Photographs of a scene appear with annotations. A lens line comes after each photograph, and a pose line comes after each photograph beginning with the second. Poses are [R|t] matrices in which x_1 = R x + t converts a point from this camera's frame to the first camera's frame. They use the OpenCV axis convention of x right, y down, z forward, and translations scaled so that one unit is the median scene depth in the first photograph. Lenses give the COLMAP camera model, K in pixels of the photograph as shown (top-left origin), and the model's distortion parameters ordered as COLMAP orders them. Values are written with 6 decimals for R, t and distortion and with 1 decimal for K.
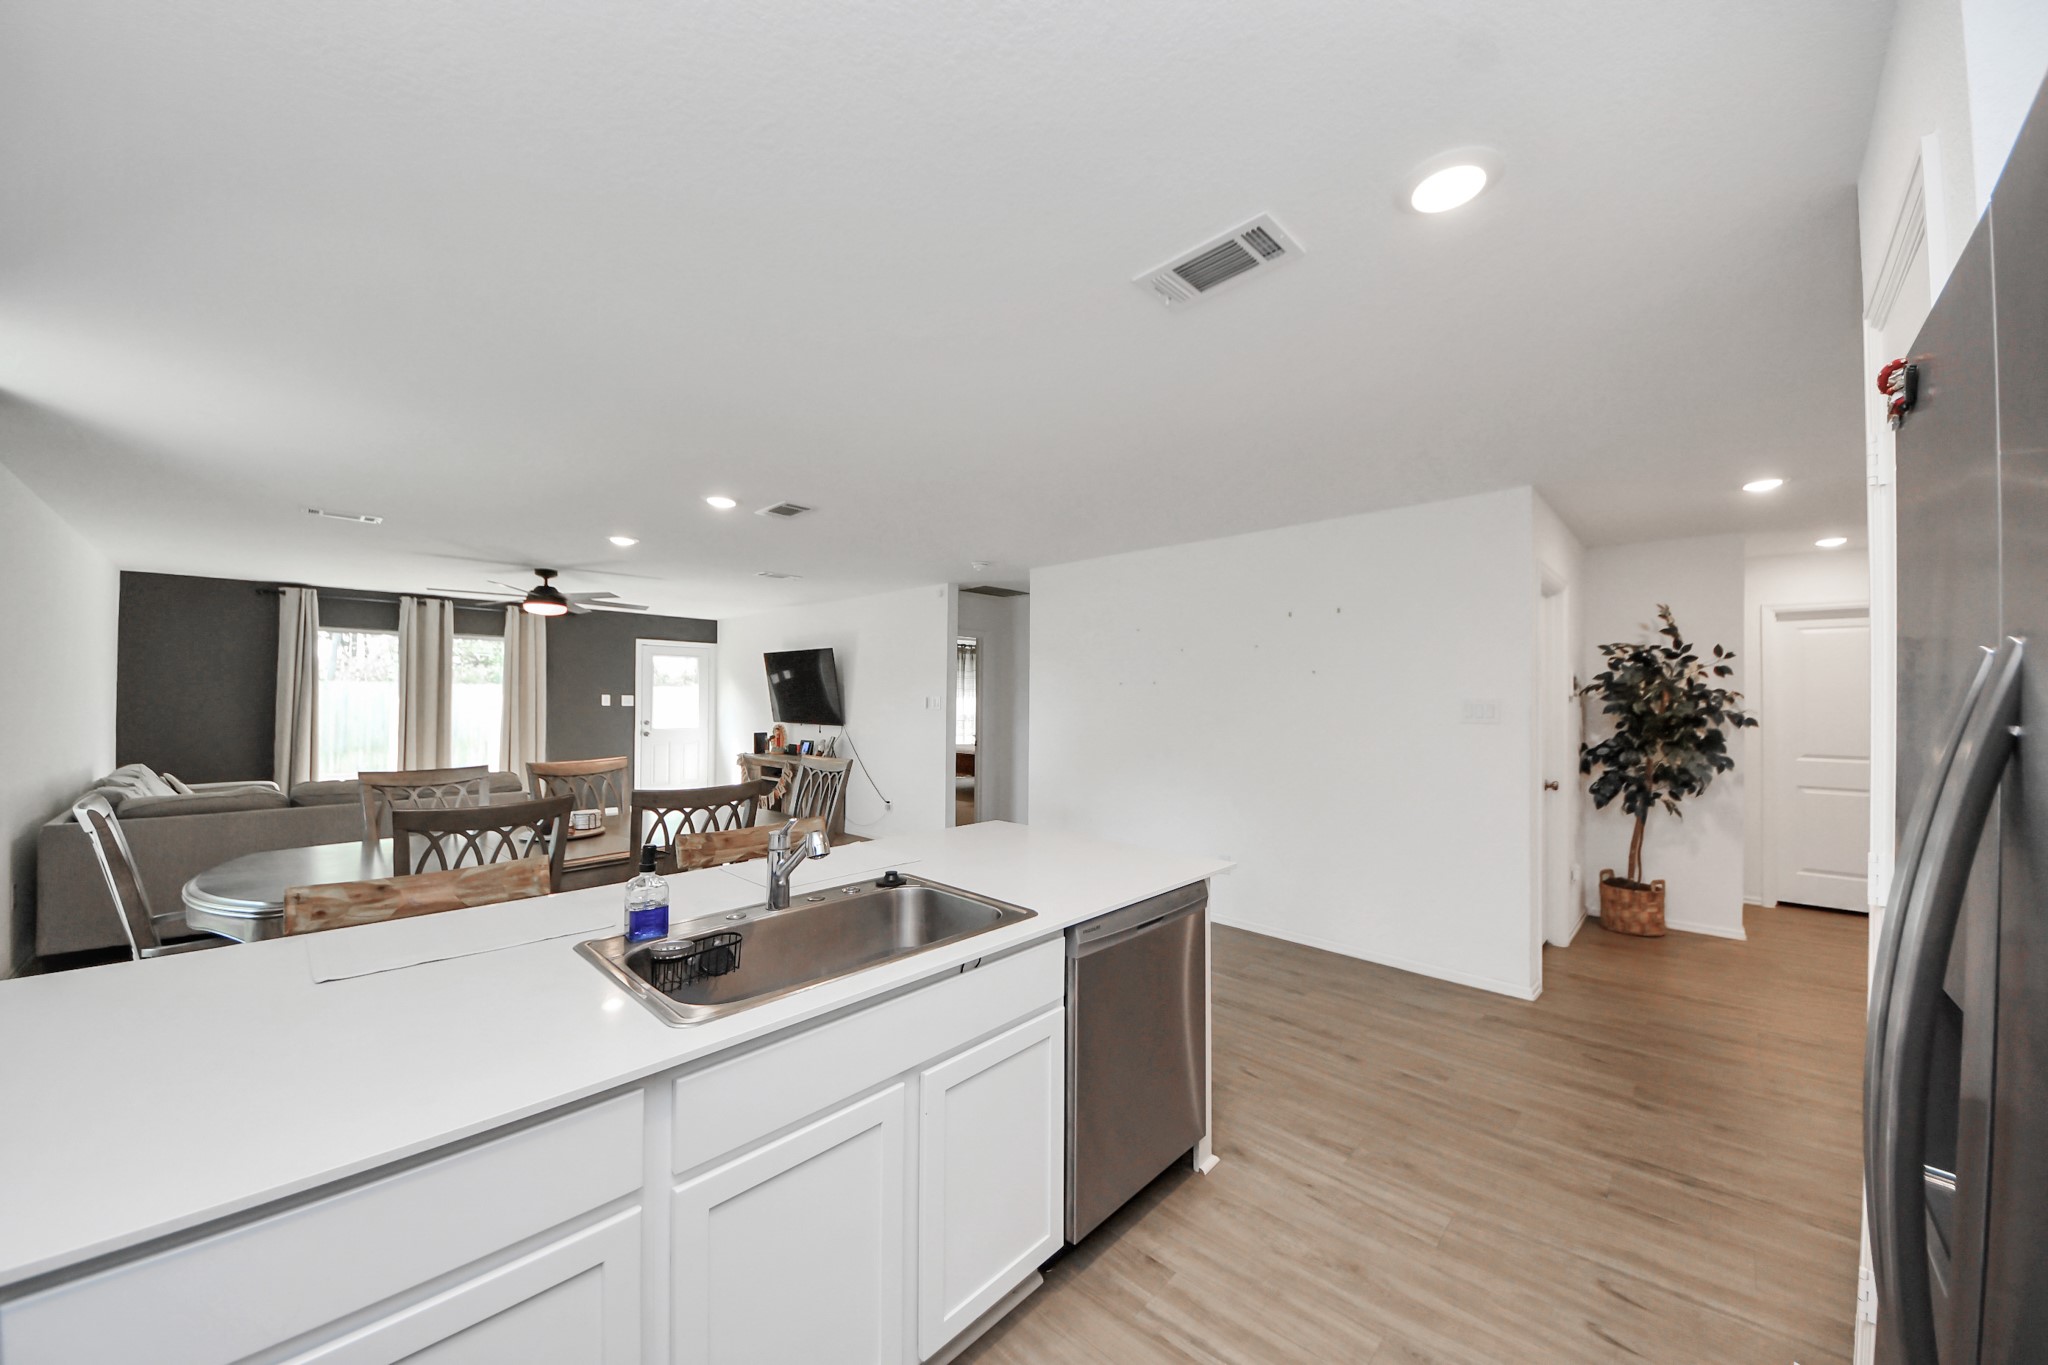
lens RADIAL K [[765.8, 0, 1059.3], [0, 765.8, 695.2], [0, 0, 1]] dist [-0.015249, -0.000163]
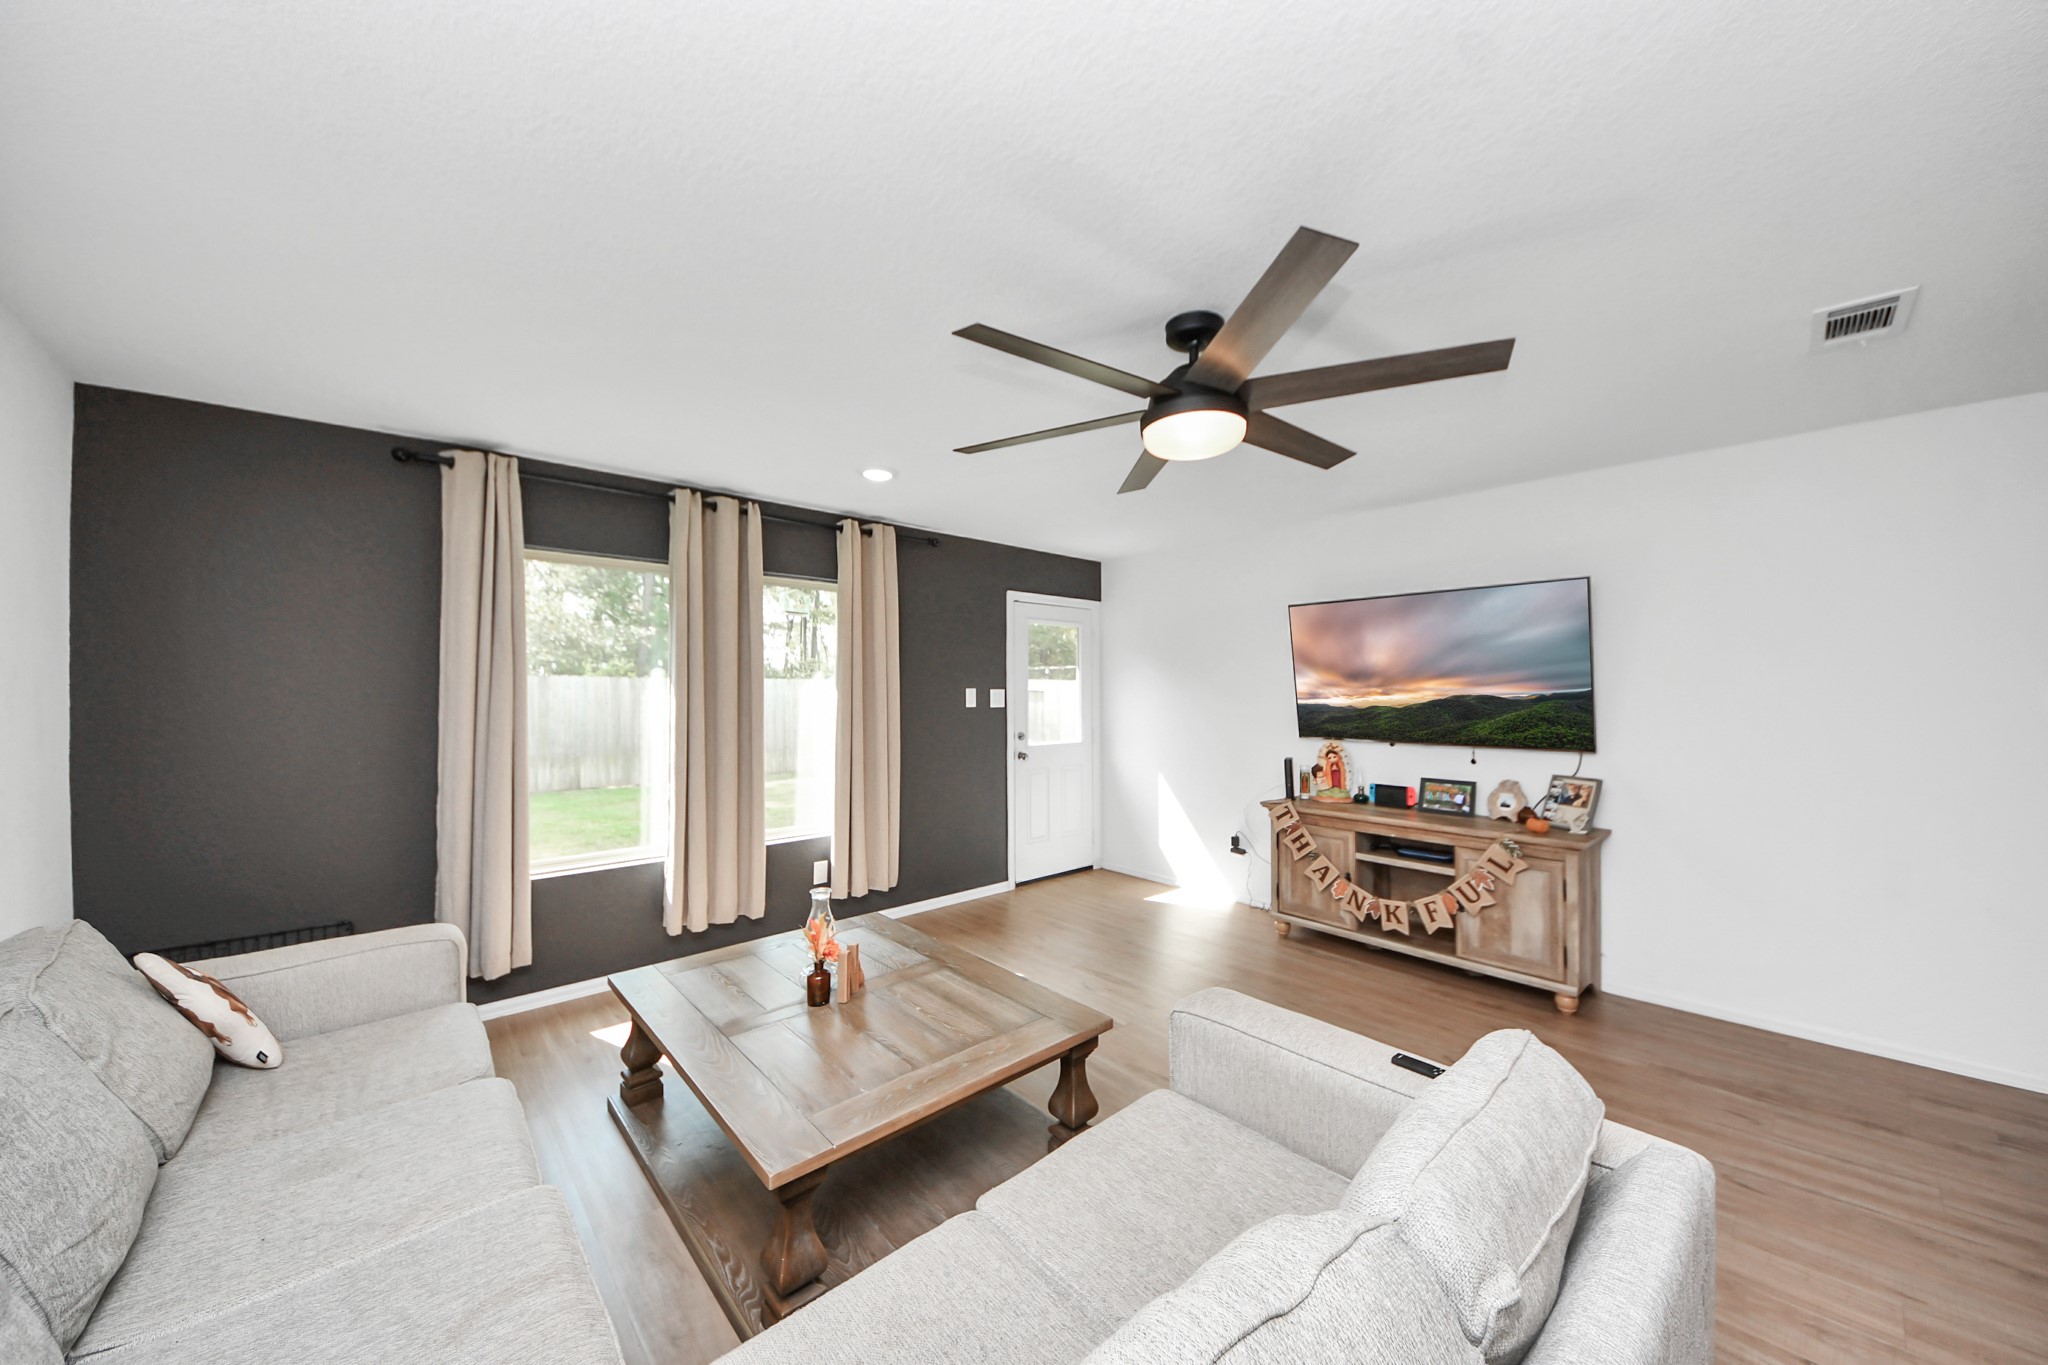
lens RADIAL K [[720.0, 0, 1018.1], [0, 720.0, 686.6], [0, 0, 1]] dist [-0.009451, -0.000763]
pose [[0.991067, -0.008355, -0.133104, -0.593013], [0.009843, 0.999896, 0.010527, -0.008907], [0.133002, -0.011744, 0.991046, 0.576227]]
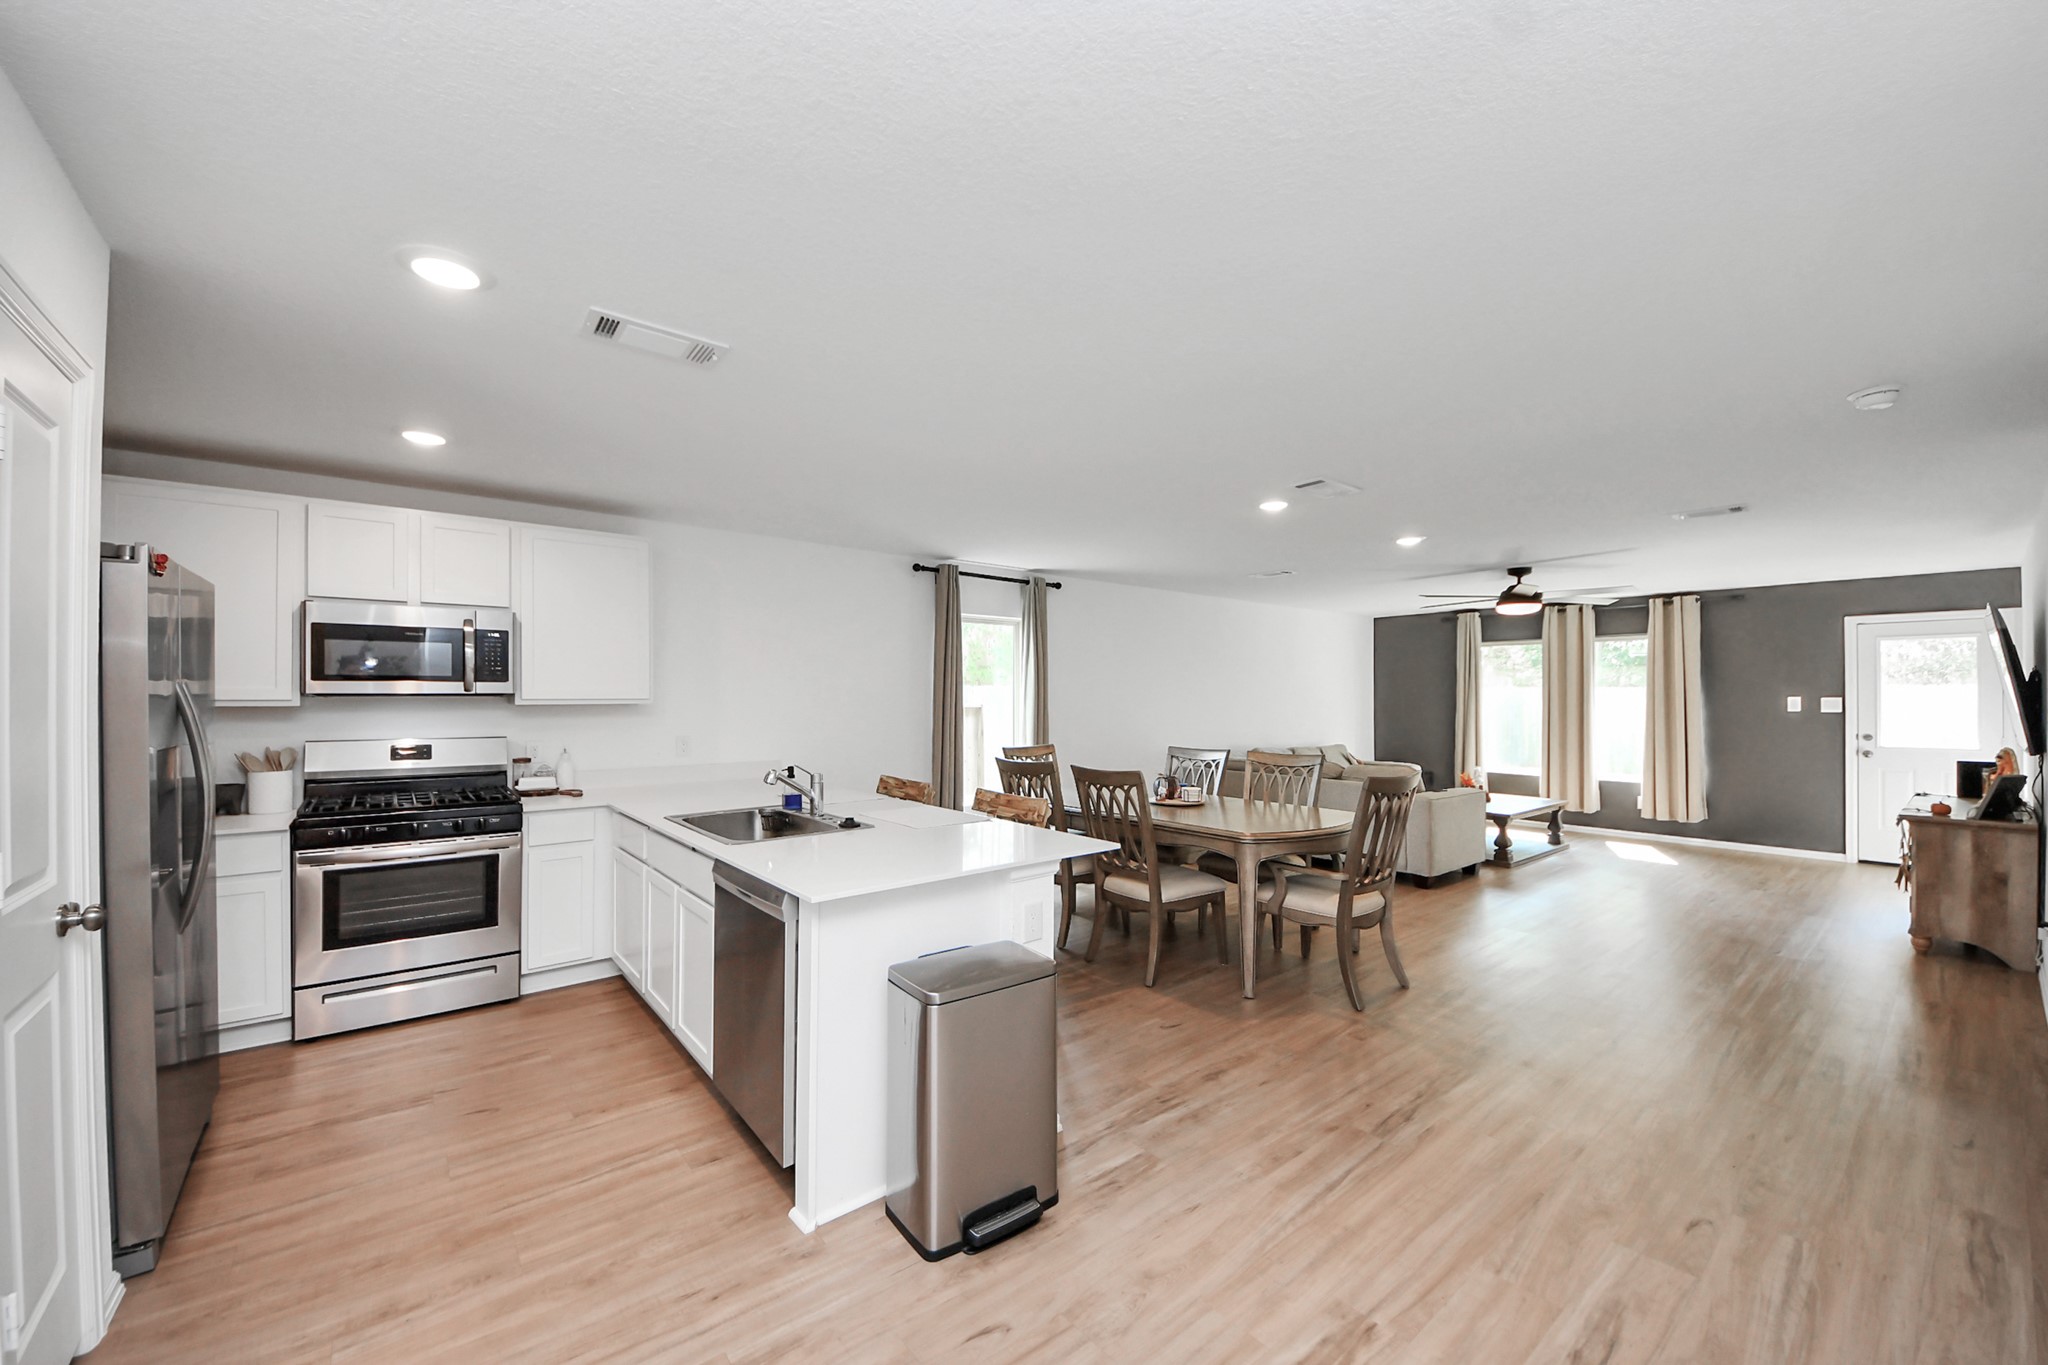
lens RADIAL K [[788.5, 0, 1027.5], [0, 788.5, 693.9], [0, 0, 1]] dist [-0.014026, -0.000334]
pose [[-0.172654, -0.012524, -0.984903, 0.350792], [0.002683, 0.999909, -0.013185, 0.005268], [0.984979, -0.004919, -0.172605, 0.471448]]
